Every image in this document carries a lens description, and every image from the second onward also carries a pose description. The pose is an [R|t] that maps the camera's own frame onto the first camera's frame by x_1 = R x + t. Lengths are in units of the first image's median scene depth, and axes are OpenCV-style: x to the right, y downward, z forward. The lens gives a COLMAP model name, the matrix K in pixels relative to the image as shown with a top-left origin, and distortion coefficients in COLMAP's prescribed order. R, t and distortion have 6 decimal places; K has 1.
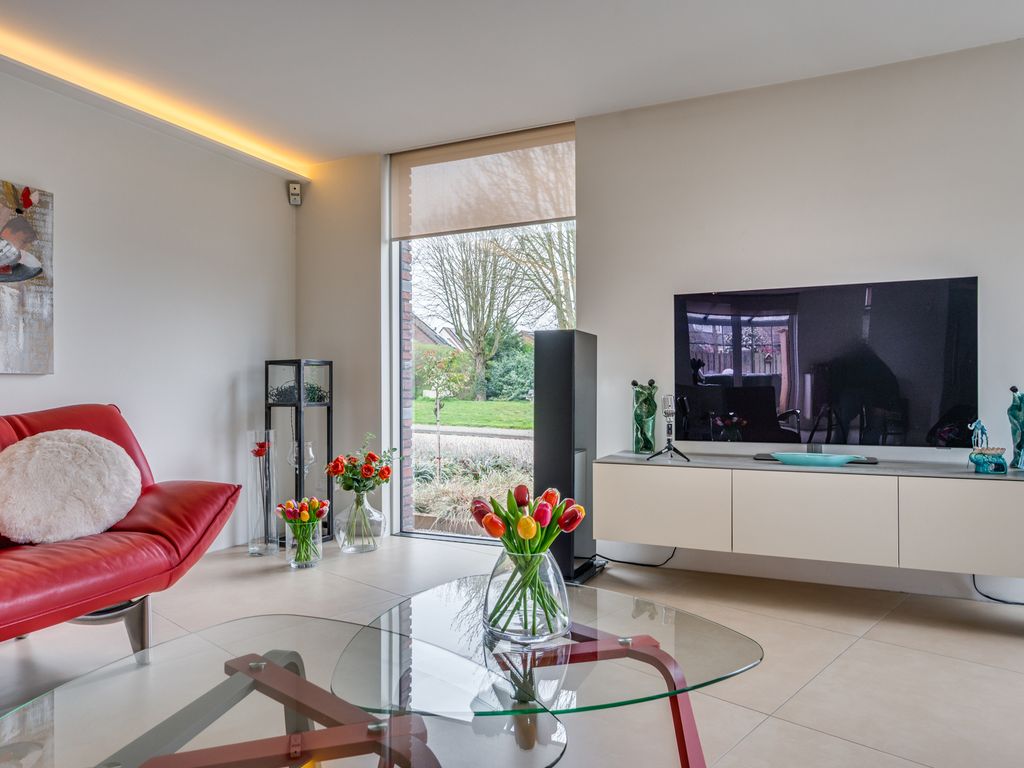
lens RADIAL K [[689.3, 0, 512.6], [0, 689.3, 388.8], [0, 0, 1]] dist [0.000824, -0.000126]
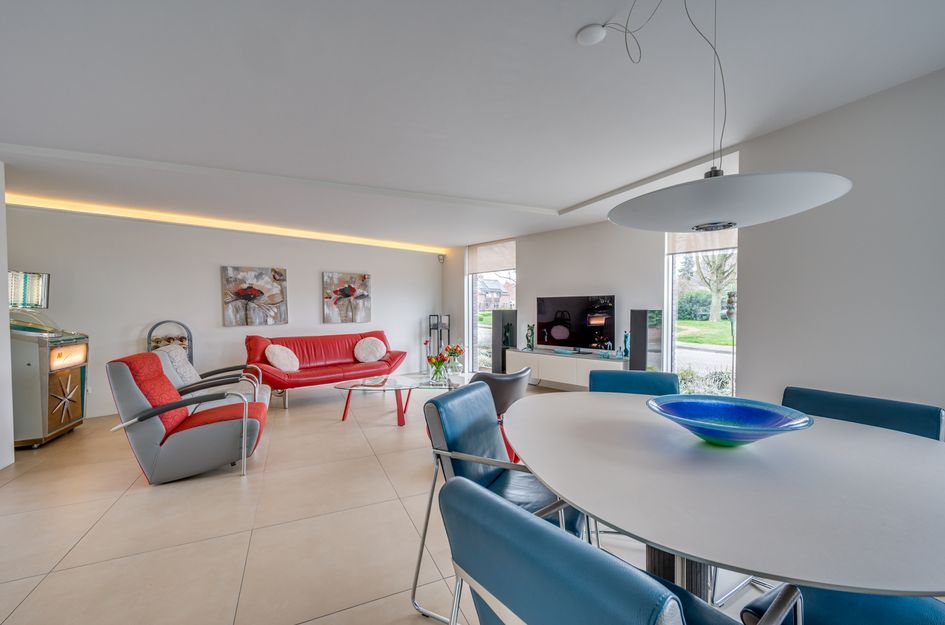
lens RADIAL K [[392.4, 0, 472.2], [0, 392.4, 318.8], [0, 0, 1]] dist [0.002040, 0.000373]
pose [[0.922787, 0.009863, -0.385184, 0.564894], [0.001215, 0.999593, 0.028505, -0.080592], [0.385308, -0.026772, 0.922400, -0.649373]]
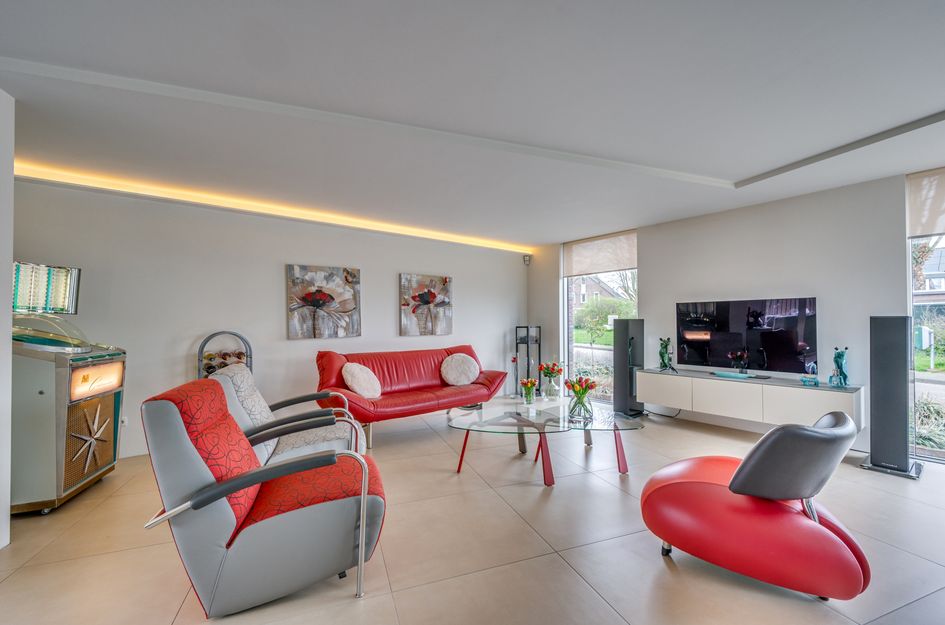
lens RADIAL K [[392.4, 0, 472.2], [0, 392.4, 318.8], [0, 0, 1]] dist [0.002040, 0.000373]
pose [[0.894318, -0.005154, -0.447402, 0.182876], [0.001763, 0.999966, -0.007995, -0.063240], [0.447429, 0.006361, 0.894297, -0.468027]]
